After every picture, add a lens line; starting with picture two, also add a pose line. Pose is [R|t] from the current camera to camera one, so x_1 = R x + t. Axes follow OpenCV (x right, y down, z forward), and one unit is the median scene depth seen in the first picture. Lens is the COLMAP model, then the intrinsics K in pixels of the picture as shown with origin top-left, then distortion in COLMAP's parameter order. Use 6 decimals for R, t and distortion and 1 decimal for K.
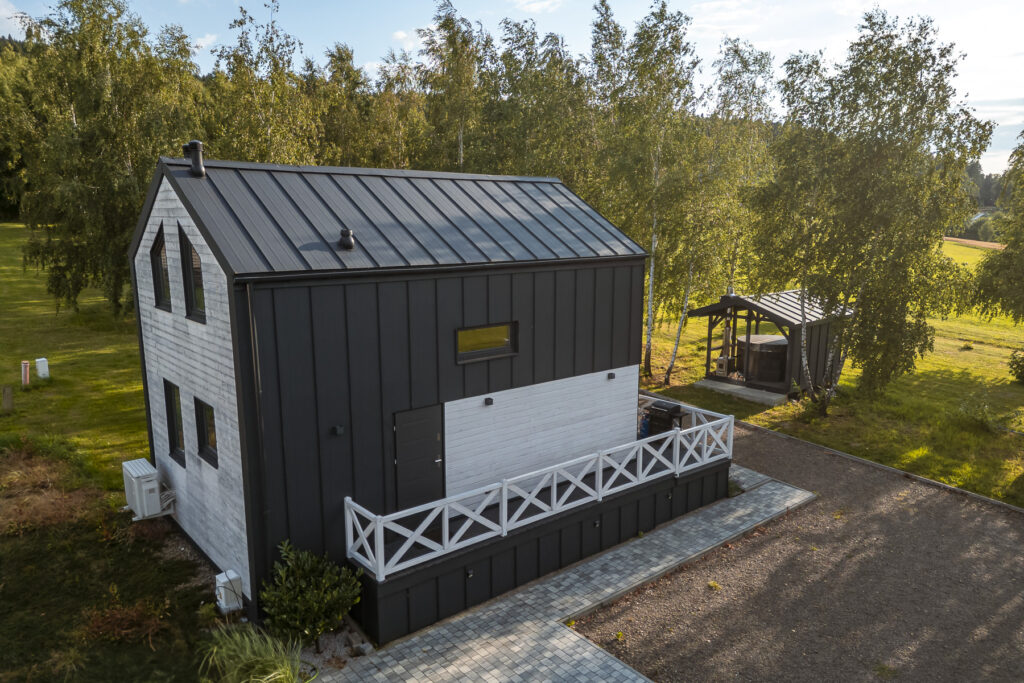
lens RADIAL K [[708.0, 0, 515.6], [0, 708.0, 345.4], [0, 0, 1]] dist [0.071617, -0.064307]
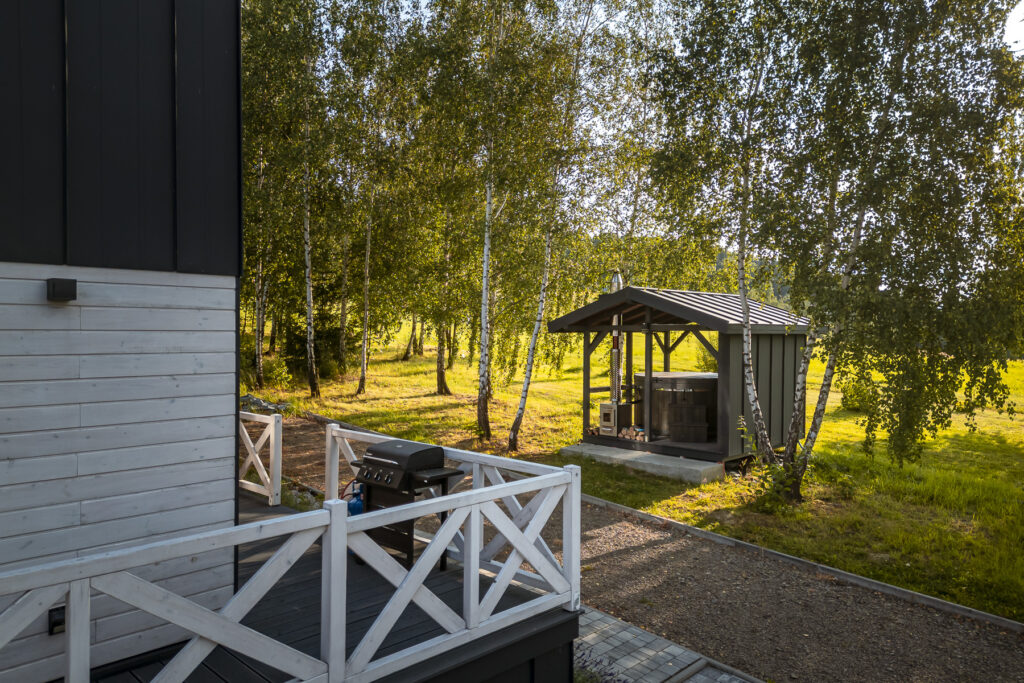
lens RADIAL K [[707.7, 0, 511.5], [0, 707.7, 337.0], [0, 0, 1]] dist [0.083284, -0.064237]
pose [[0.995469, 0.005900, 0.094899, 0.251415], [0.010367, 0.985389, -0.170001, 0.097399], [-0.094516, 0.170214, 0.980864, 0.698894]]
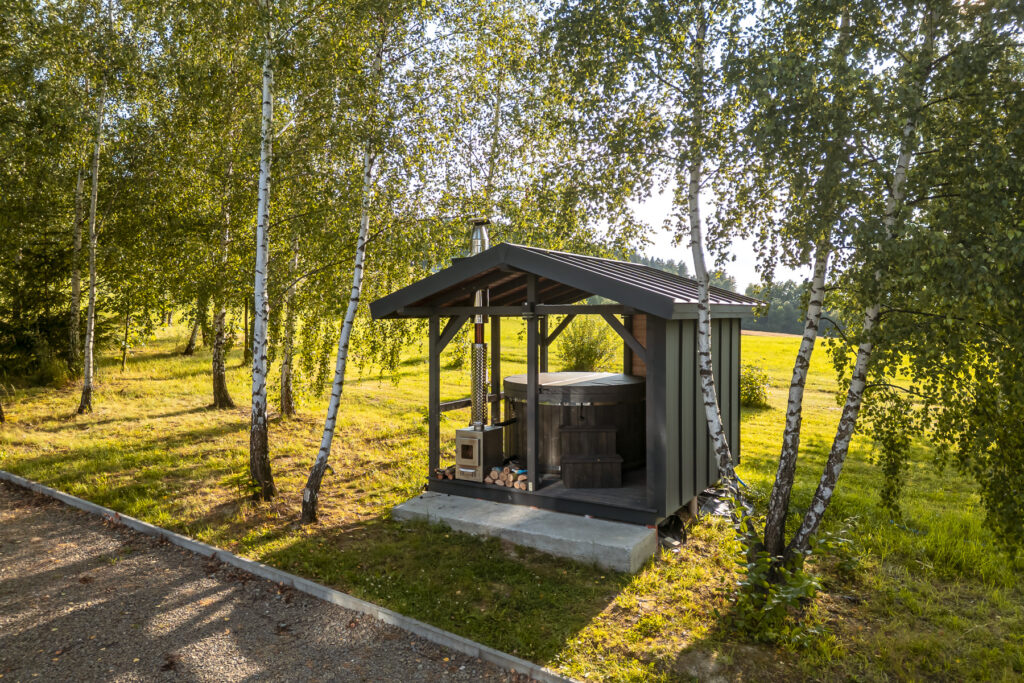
lens RADIAL K [[707.7, 0, 511.5], [0, 707.7, 337.0], [0, 0, 1]] dist [0.083284, -0.064237]
pose [[0.948400, -0.011292, 0.316875, 0.312562], [0.057609, 0.988869, -0.137184, 0.034799], [-0.311799, 0.148360, 0.938494, 1.029063]]
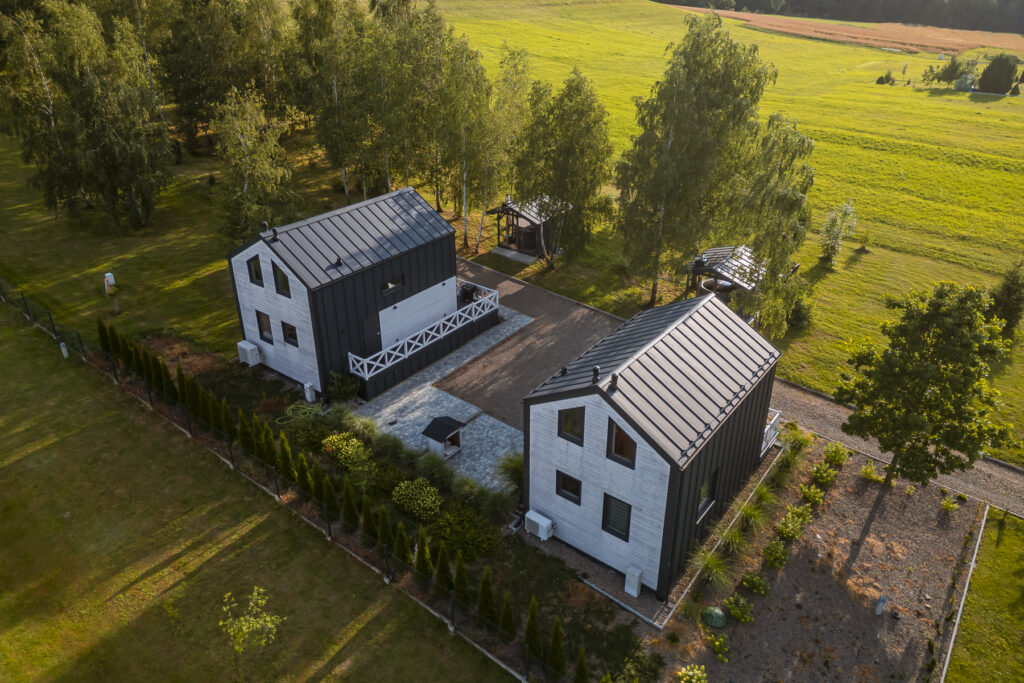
lens RADIAL K [[711.5, 0, 514.5], [0, 711.5, 288.6], [0, 0, 1]] dist [0.001913, -0.000153]
pose [[0.974811, -0.097402, 0.200639, -0.102958], [0.044223, 0.966149, 0.254167, -0.497518], [-0.218603, -0.238892, 0.946120, -1.197158]]
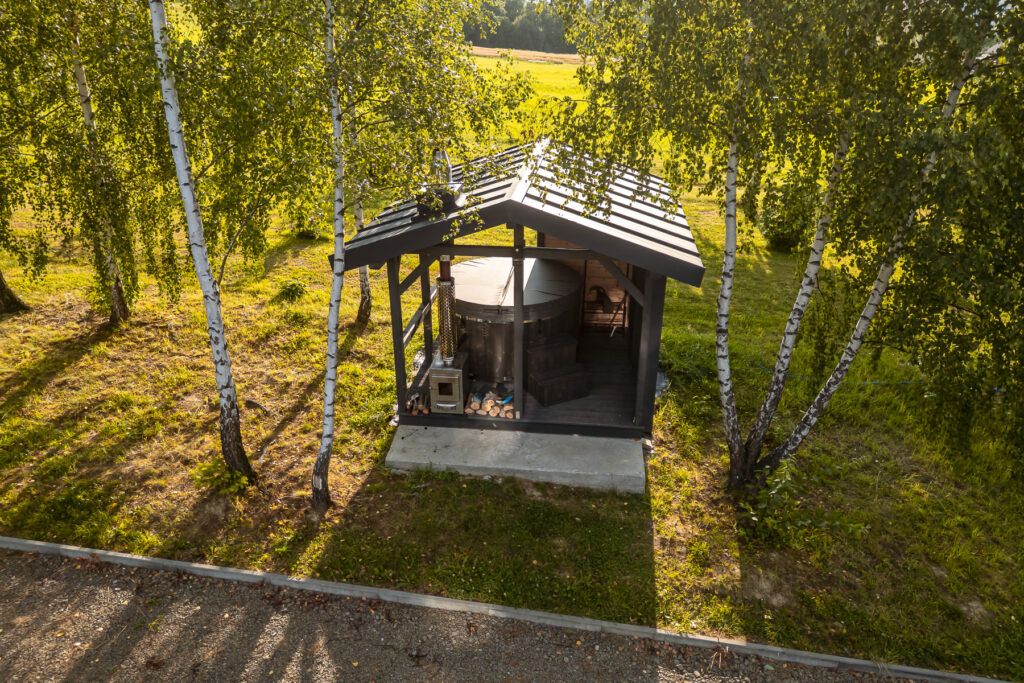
lens RADIAL K [[707.7, 0, 511.5], [0, 707.7, 337.0], [0, 0, 1]] dist [0.083284, -0.064237]
pose [[0.735877, -0.277601, 0.617595, 0.159175], [0.125778, 0.952263, 0.278163, -0.144349], [-0.665331, -0.127014, 0.735664, 1.142885]]
